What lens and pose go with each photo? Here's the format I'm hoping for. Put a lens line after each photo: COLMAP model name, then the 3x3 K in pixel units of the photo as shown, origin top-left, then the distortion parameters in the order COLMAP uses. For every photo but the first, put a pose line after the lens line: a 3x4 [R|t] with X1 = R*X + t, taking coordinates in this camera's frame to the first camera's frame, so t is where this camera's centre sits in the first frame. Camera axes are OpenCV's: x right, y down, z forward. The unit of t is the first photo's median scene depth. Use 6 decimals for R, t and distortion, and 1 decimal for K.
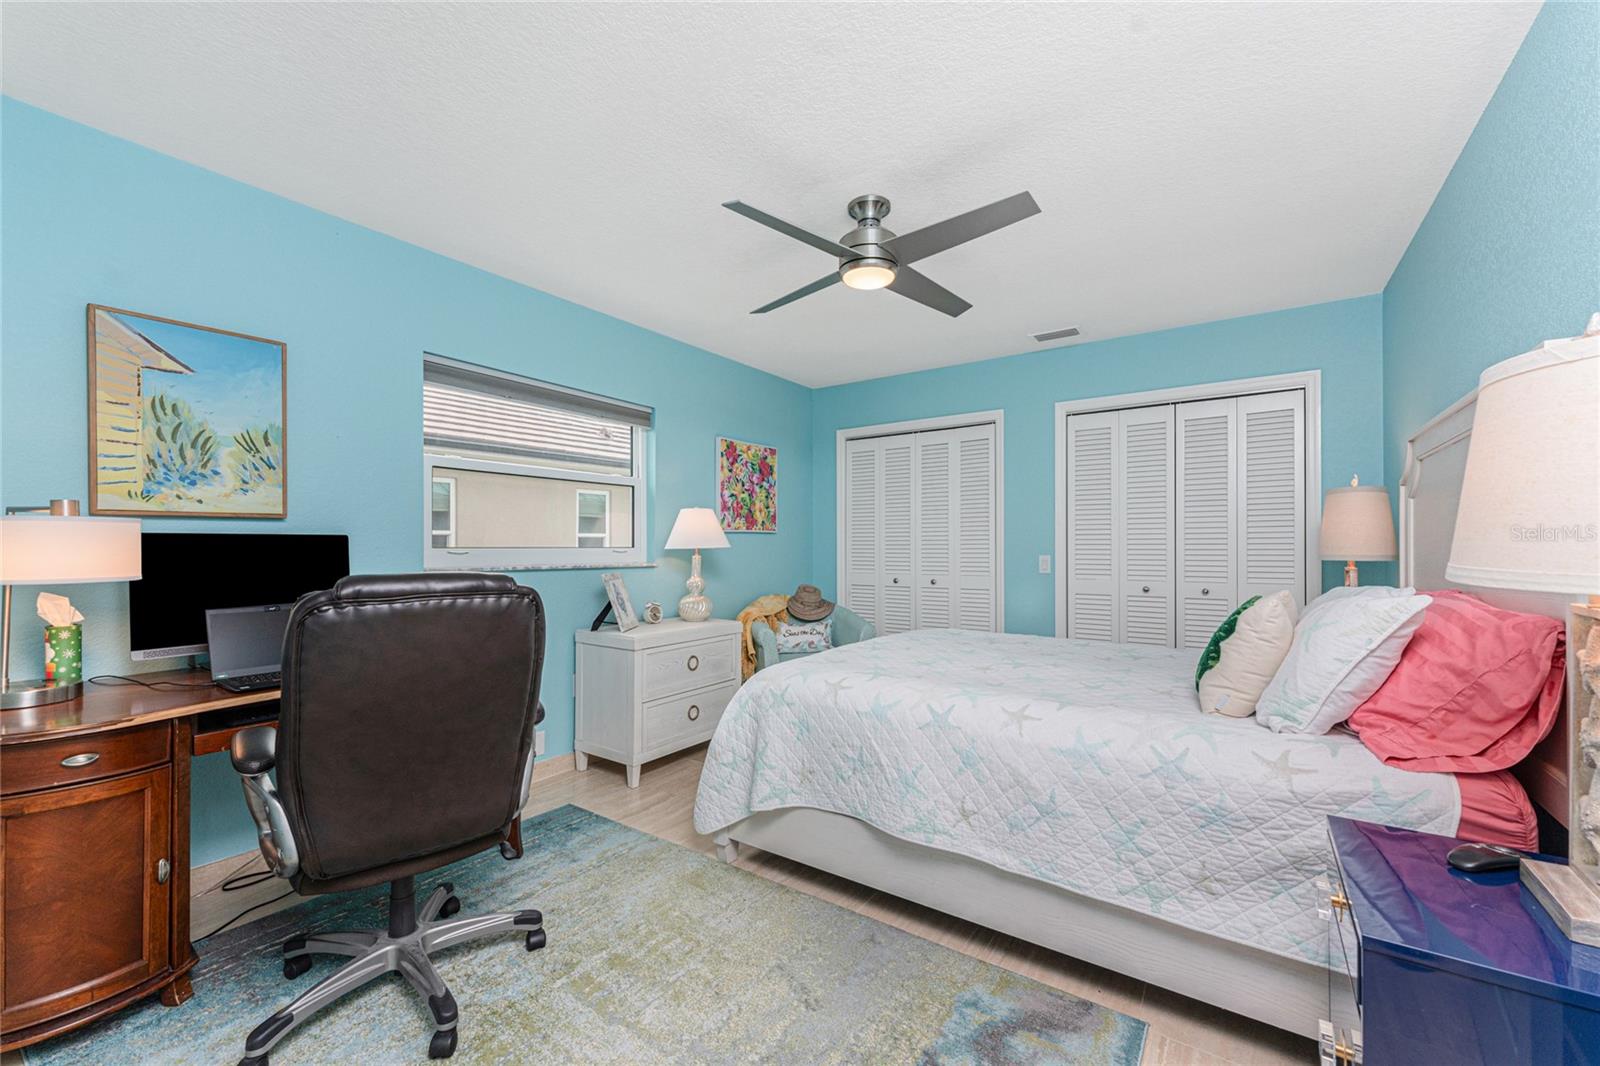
lens RADIAL K [[642.1, 0, 802.6], [0, 642.1, 541.0], [0, 0, 1]] dist [0.000233, 0.000326]
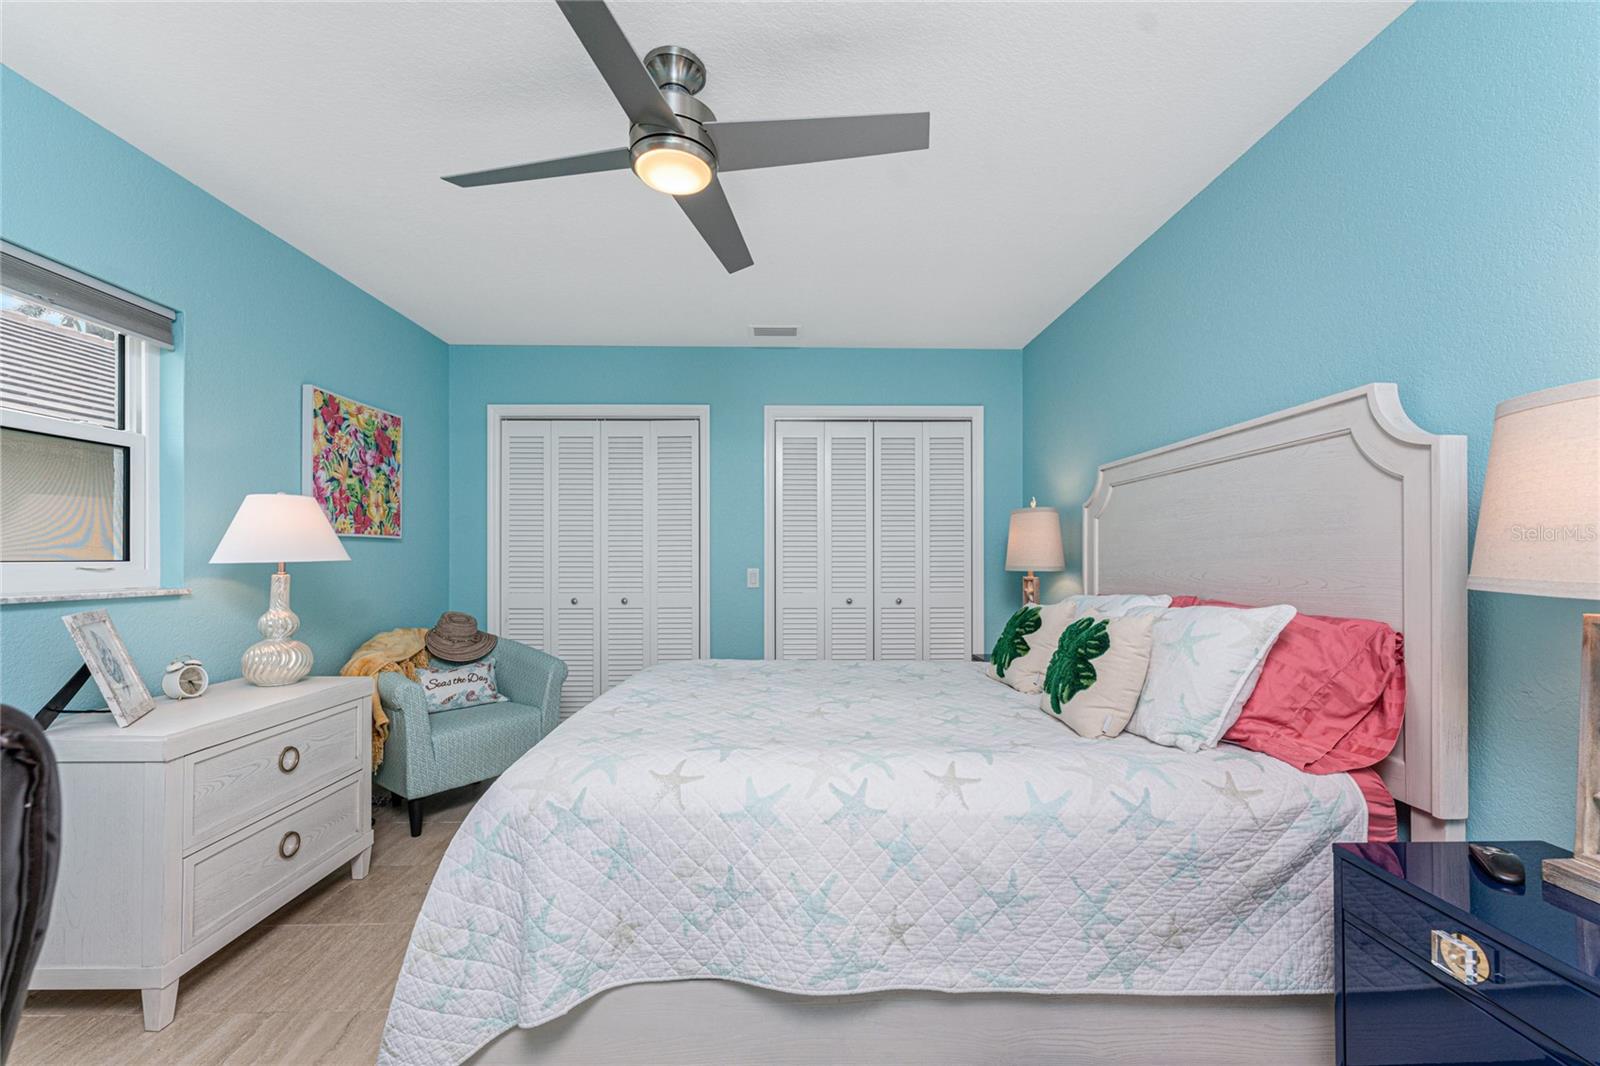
lens RADIAL K [[642.1, 0, 800.4], [0, 642.1, 555.7], [0, 0, 1]] dist [0.000233, 0.000326]
pose [[0.808303, 0.002903, 0.588760, -0.198596], [-0.005505, 0.999981, 0.002628, 0.002104], [-0.588742, -0.005365, 0.808303, 0.367871]]
